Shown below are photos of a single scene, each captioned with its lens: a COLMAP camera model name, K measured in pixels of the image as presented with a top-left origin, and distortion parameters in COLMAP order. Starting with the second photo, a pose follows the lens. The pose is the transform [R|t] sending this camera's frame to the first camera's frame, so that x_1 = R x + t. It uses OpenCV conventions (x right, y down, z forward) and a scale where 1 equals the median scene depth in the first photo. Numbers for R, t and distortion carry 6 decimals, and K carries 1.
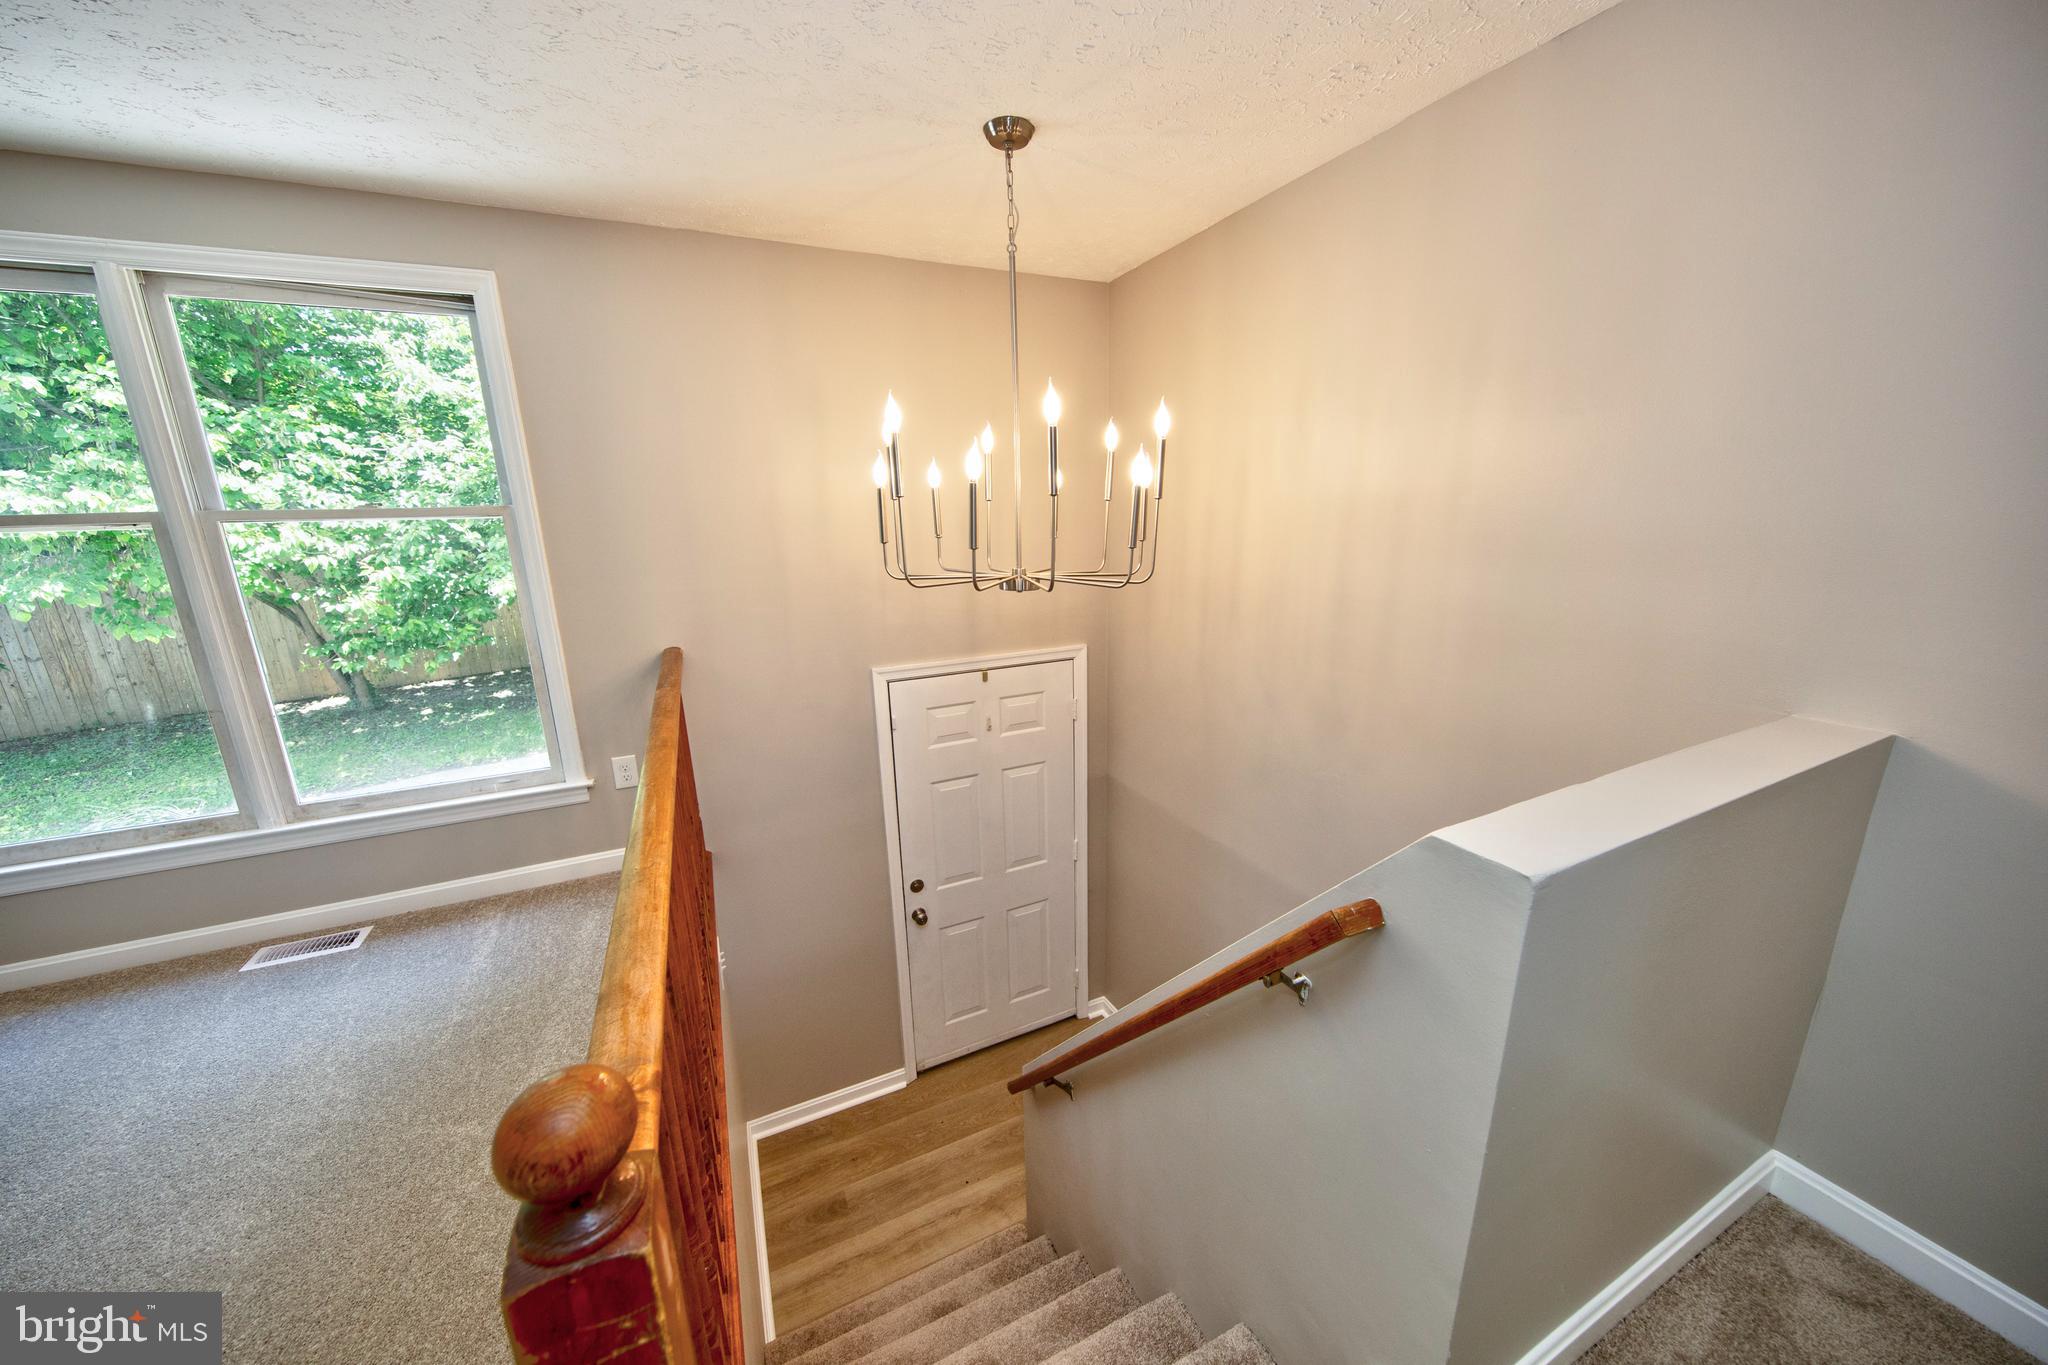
lens RADIAL K [[691.8, 0, 1017.0], [0, 691.8, 689.6], [0, 0, 1]] dist [0.000431, -0.000706]
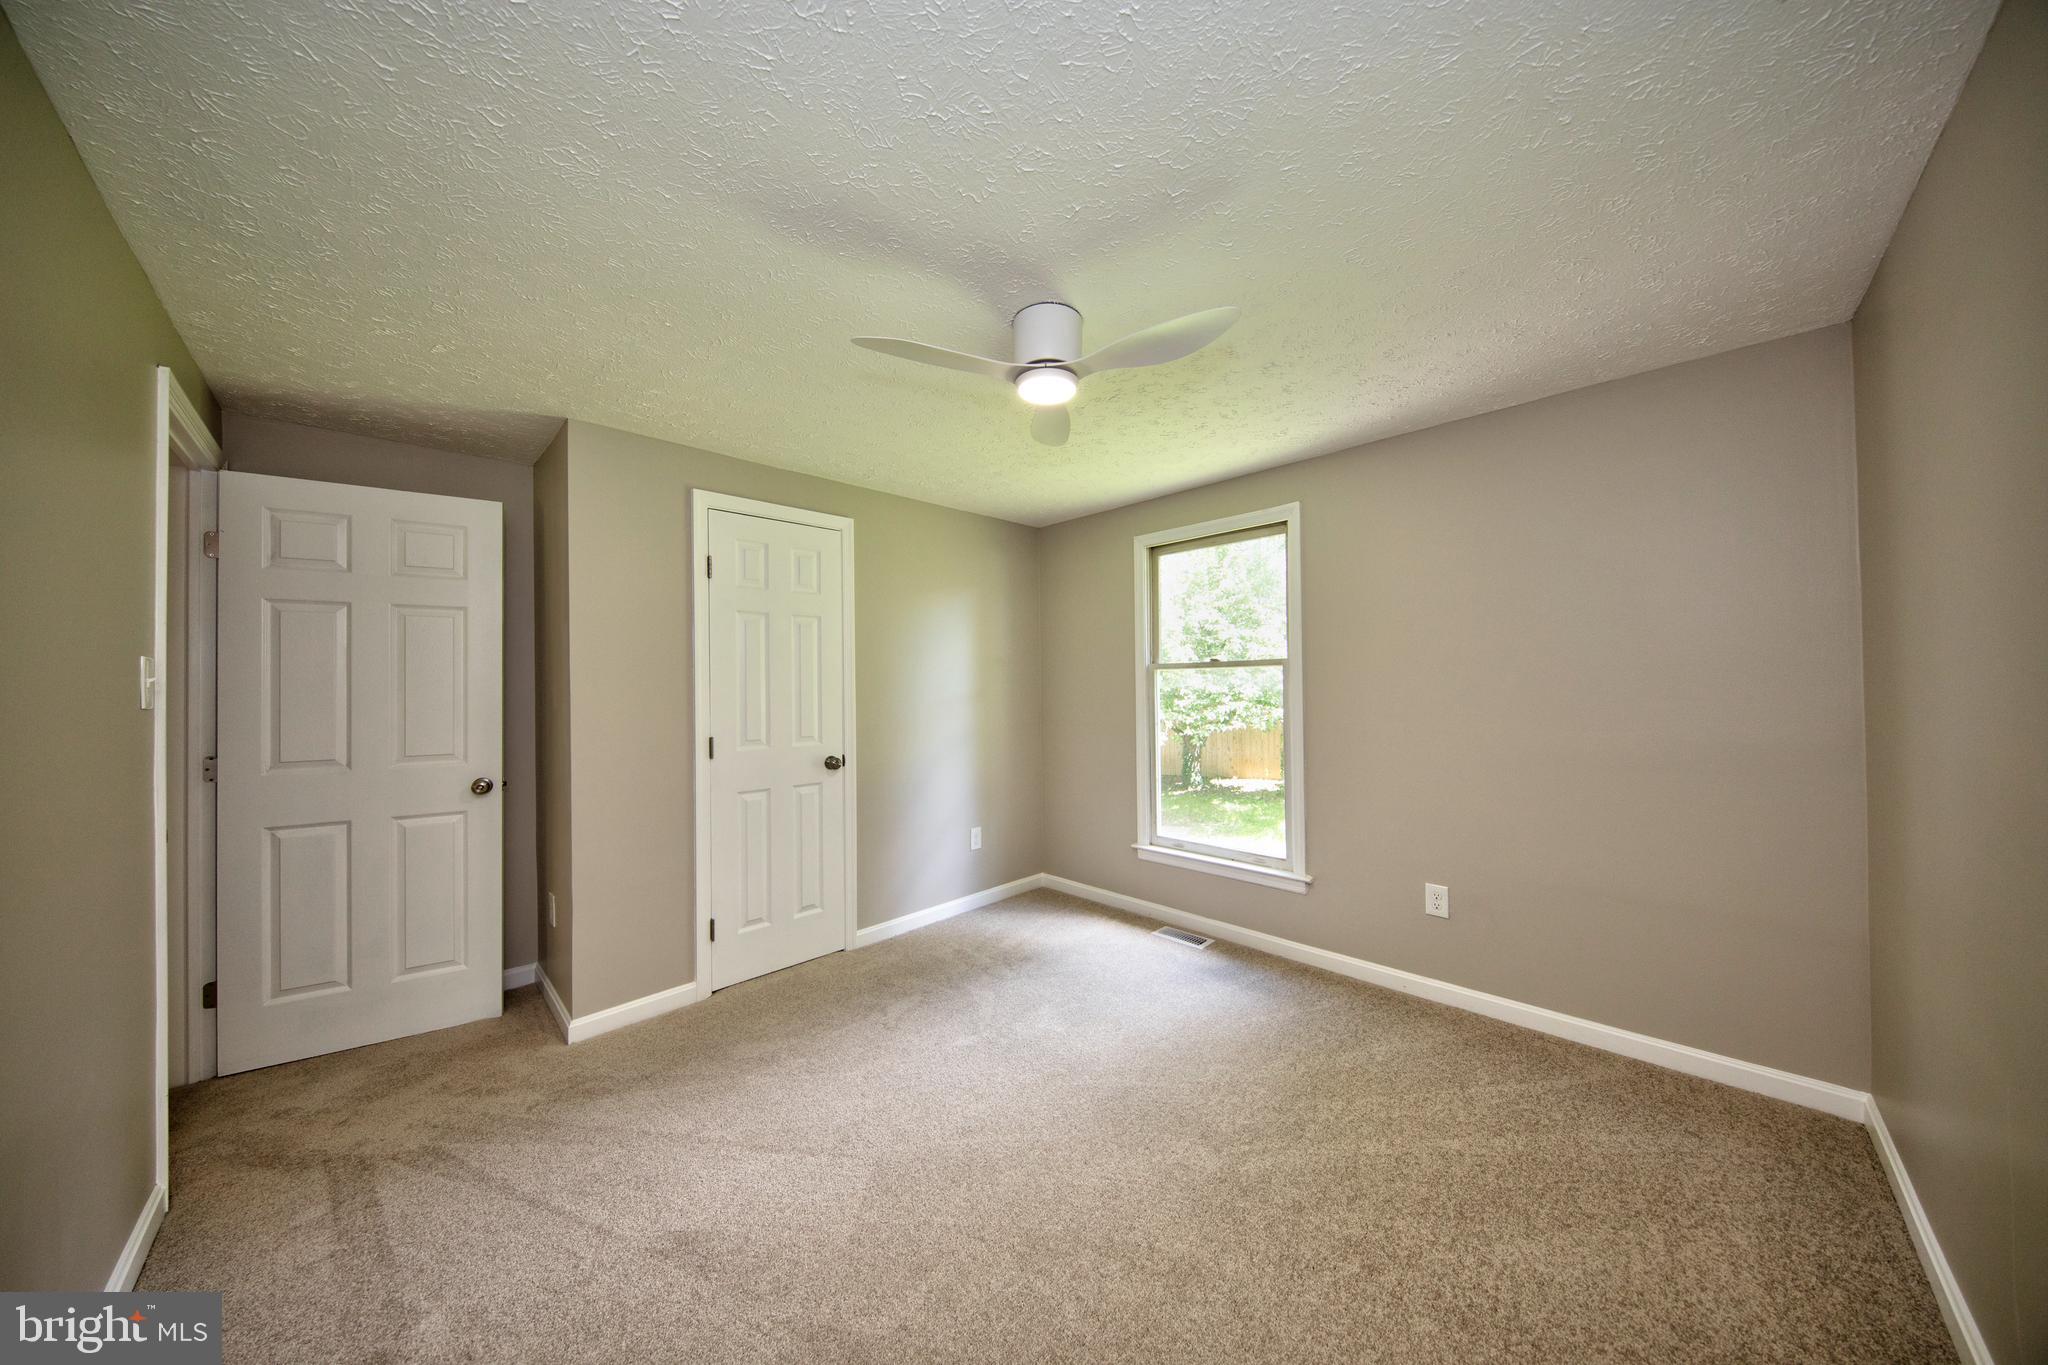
lens RADIAL K [[638.2, 0, 1024.8], [0, 638.2, 688.5], [0, 0, 1]] dist [0.001216, 0.000027]
pose [[0.341309, 0.022294, -0.939687, 0.274132], [-0.213032, 0.975539, -0.054232, -0.026705], [0.915492, 0.218693, 0.337710, 0.106146]]
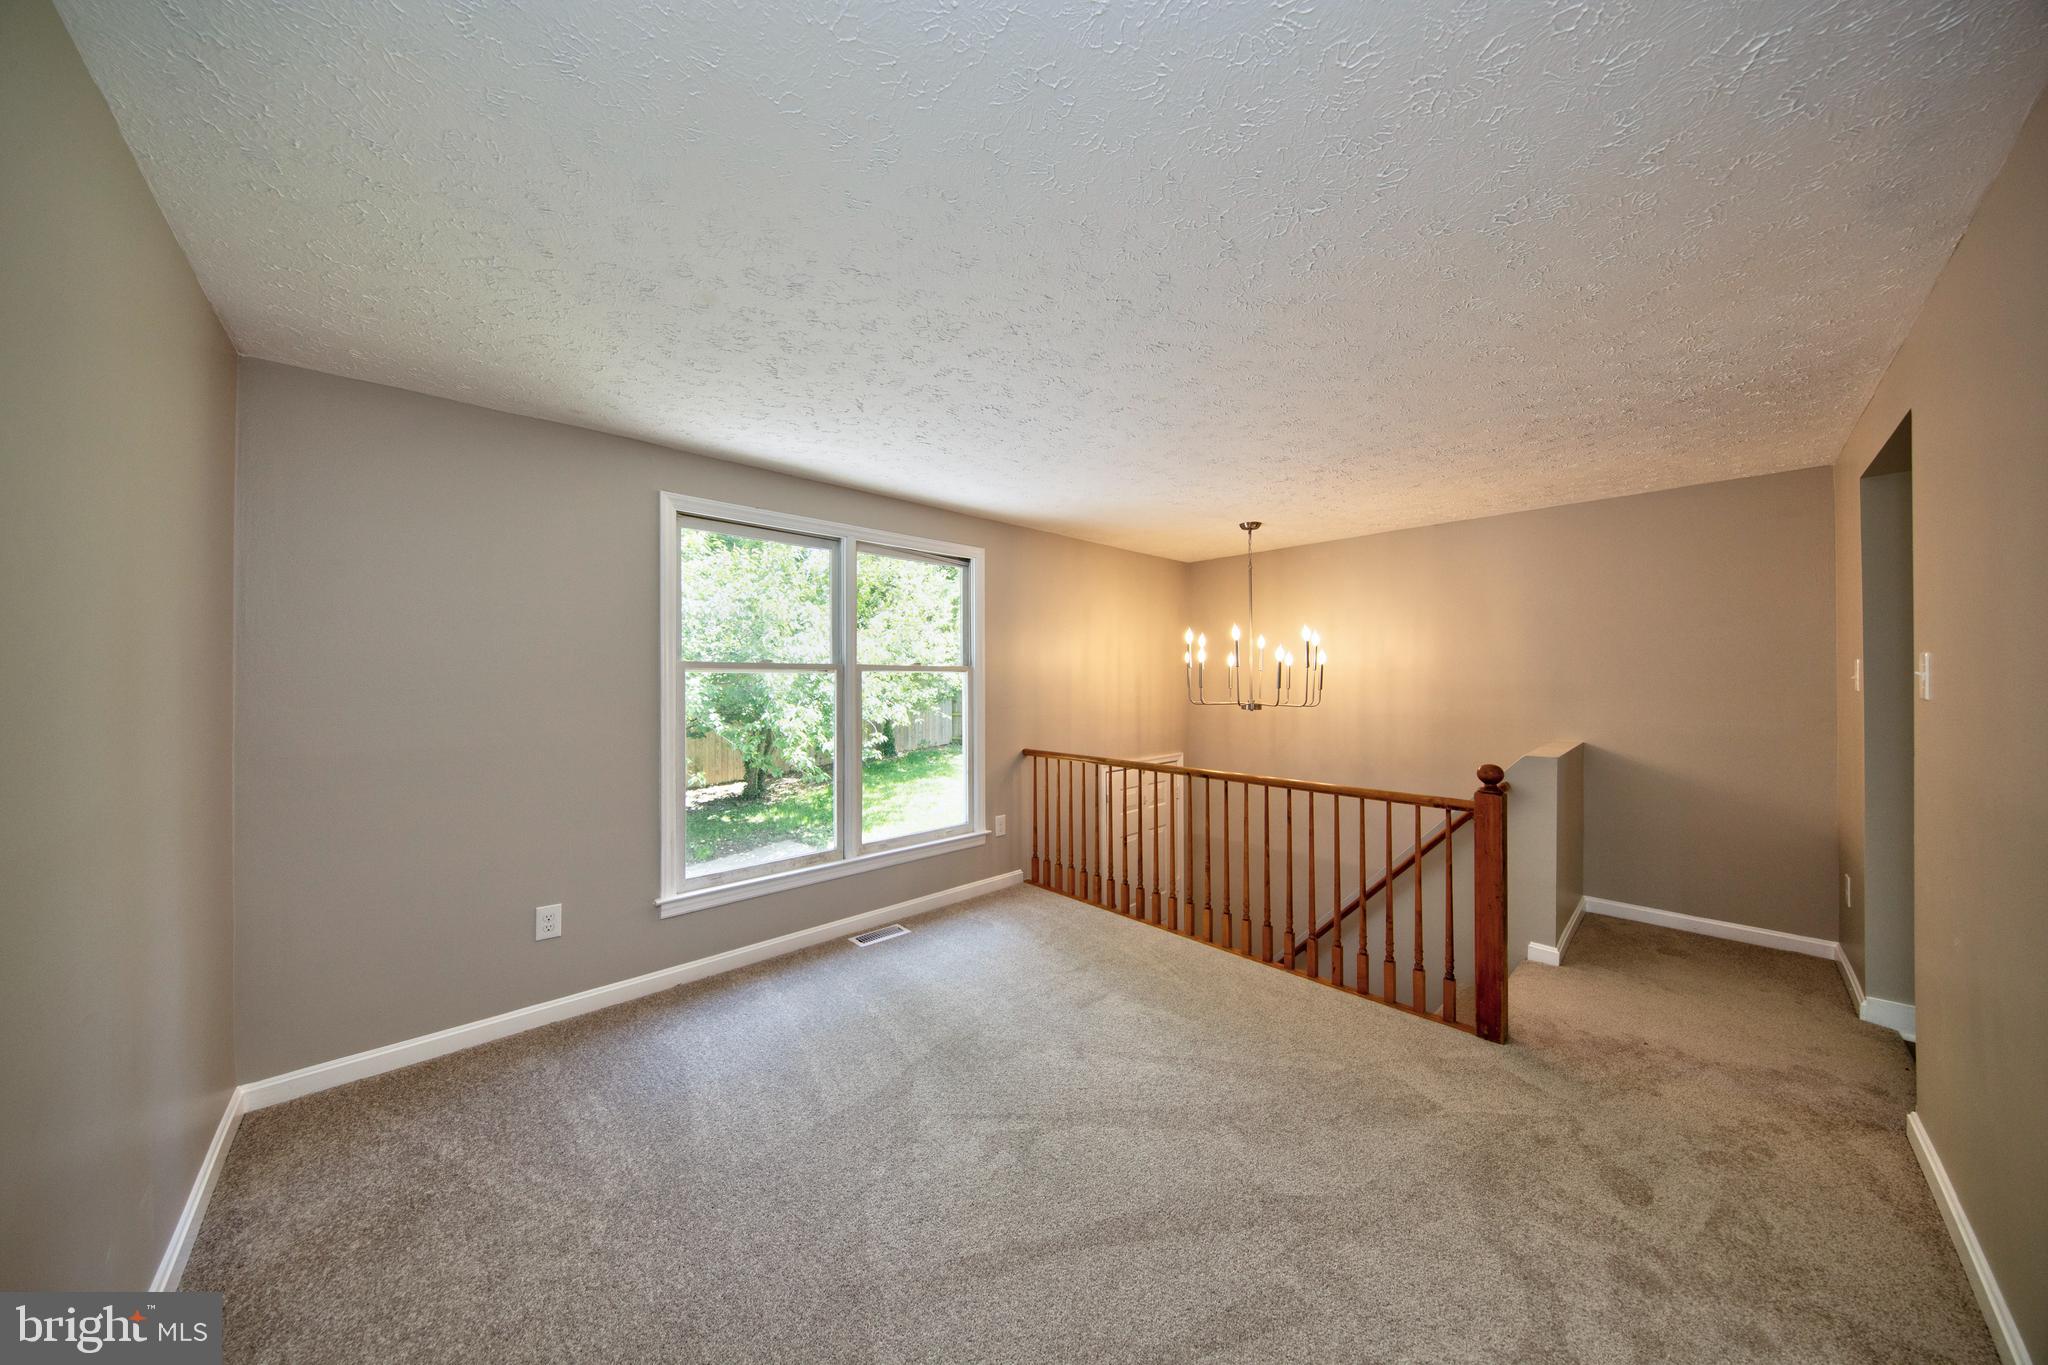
lens RADIAL K [[638.2, 0, 1015.3], [0, 638.2, 686.4], [0, 0, 1]] dist [0.001216, 0.000027]
pose [[0.951684, 0.019871, 0.306436, -1.097739], [0.051537, 0.973414, -0.223180, 0.150721], [-0.302724, 0.228189, 0.925358, -0.523129]]
